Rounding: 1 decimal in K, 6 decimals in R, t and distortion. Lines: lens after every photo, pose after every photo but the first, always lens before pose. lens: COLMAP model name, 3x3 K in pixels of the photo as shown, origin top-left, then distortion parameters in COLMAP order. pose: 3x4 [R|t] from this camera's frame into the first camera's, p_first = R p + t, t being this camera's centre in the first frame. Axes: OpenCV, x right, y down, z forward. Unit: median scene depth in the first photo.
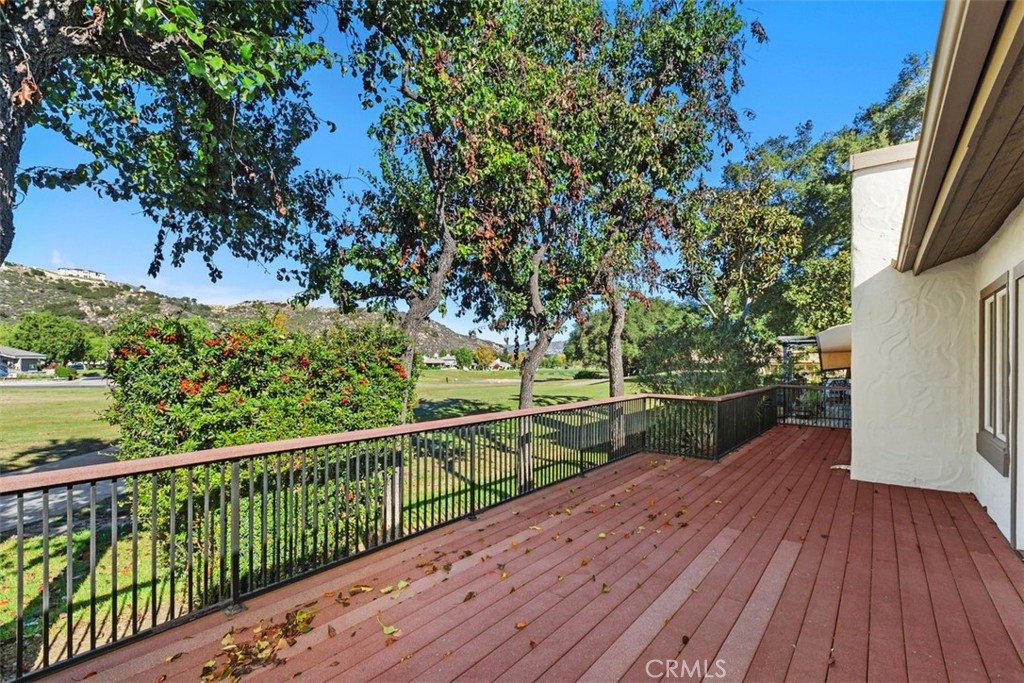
lens RADIAL K [[473.9, 0, 517.4], [0, 473.9, 359.0], [0, 0, 1]] dist [0.001694, -0.000723]
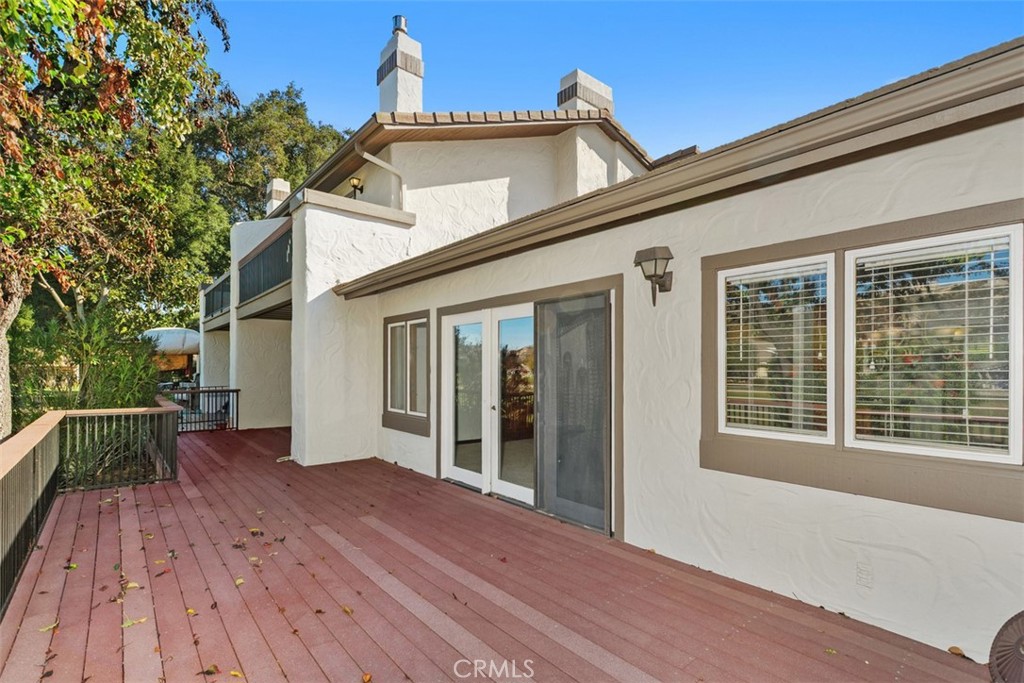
lens RADIAL K [[473.9, 0, 517.4], [0, 473.9, 359.0], [0, 0, 1]] dist [0.001694, -0.000723]
pose [[0.236381, 0.012852, 0.971576, -0.387067], [-0.005774, 0.999913, -0.011822, 0.001611], [-0.971643, -0.002815, 0.236434, 0.277351]]
